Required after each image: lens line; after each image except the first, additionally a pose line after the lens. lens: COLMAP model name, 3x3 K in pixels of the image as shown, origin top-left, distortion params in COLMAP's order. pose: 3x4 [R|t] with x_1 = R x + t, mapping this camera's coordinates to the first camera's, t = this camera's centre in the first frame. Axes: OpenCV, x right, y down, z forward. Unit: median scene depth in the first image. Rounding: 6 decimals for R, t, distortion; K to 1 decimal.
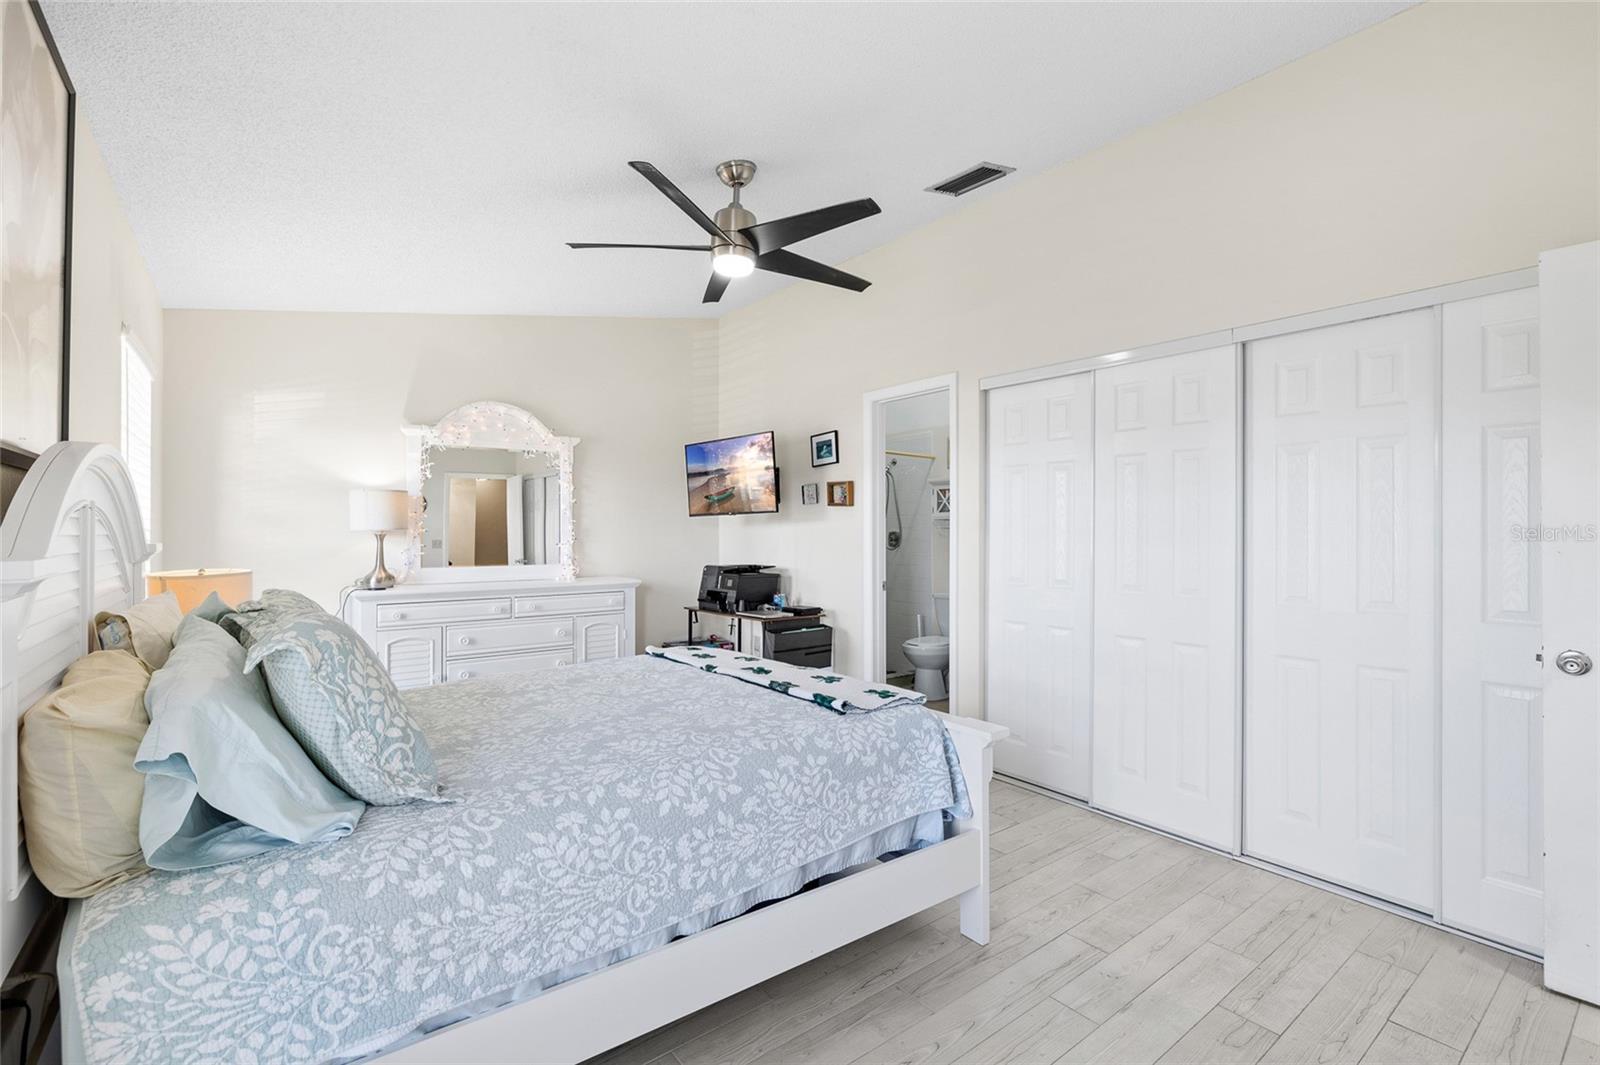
lens RADIAL K [[712.1, 0, 798.2], [0, 712.1, 529.4], [0, 0, 1]] dist [-0.000212, -0.000004]
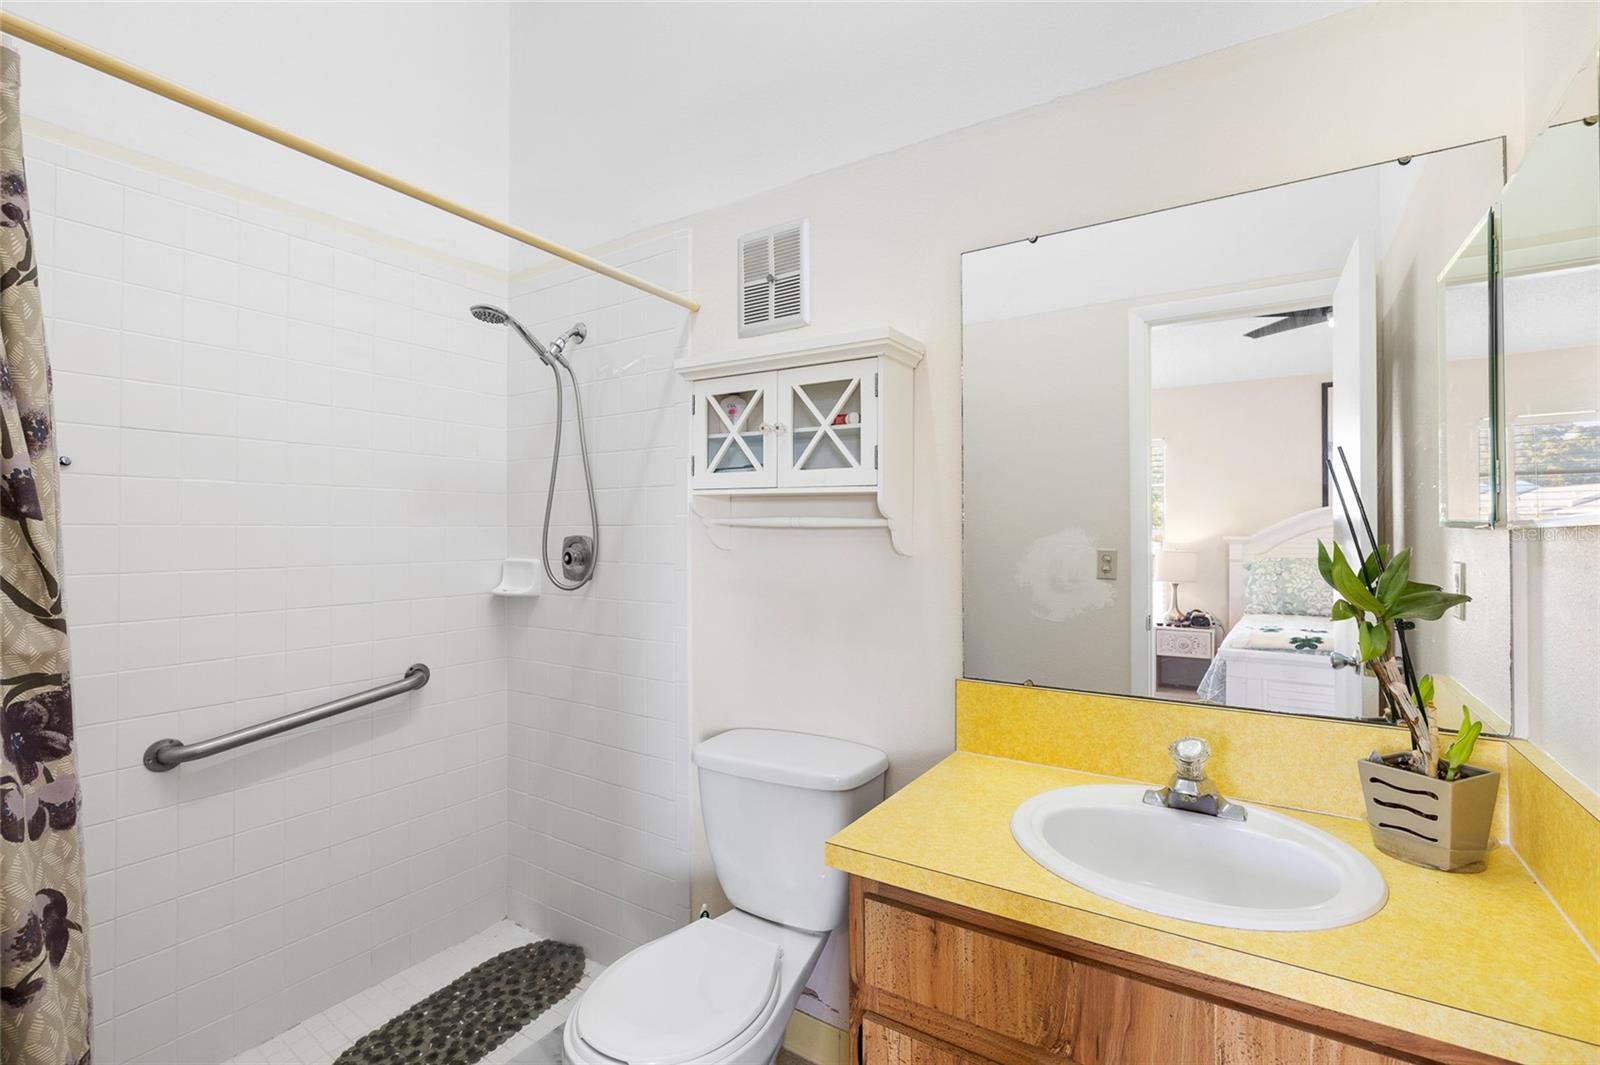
lens RADIAL K [[712.1, 0, 802.4], [0, 712.1, 530.3], [0, 0, 1]] dist [-0.000212, -0.000004]
pose [[0.939187, -0.002174, 0.343398, 0.102029], [0.001717, 0.999997, 0.001633, 0.000143], [-0.343401, -0.000944, 0.939188, 0.553470]]
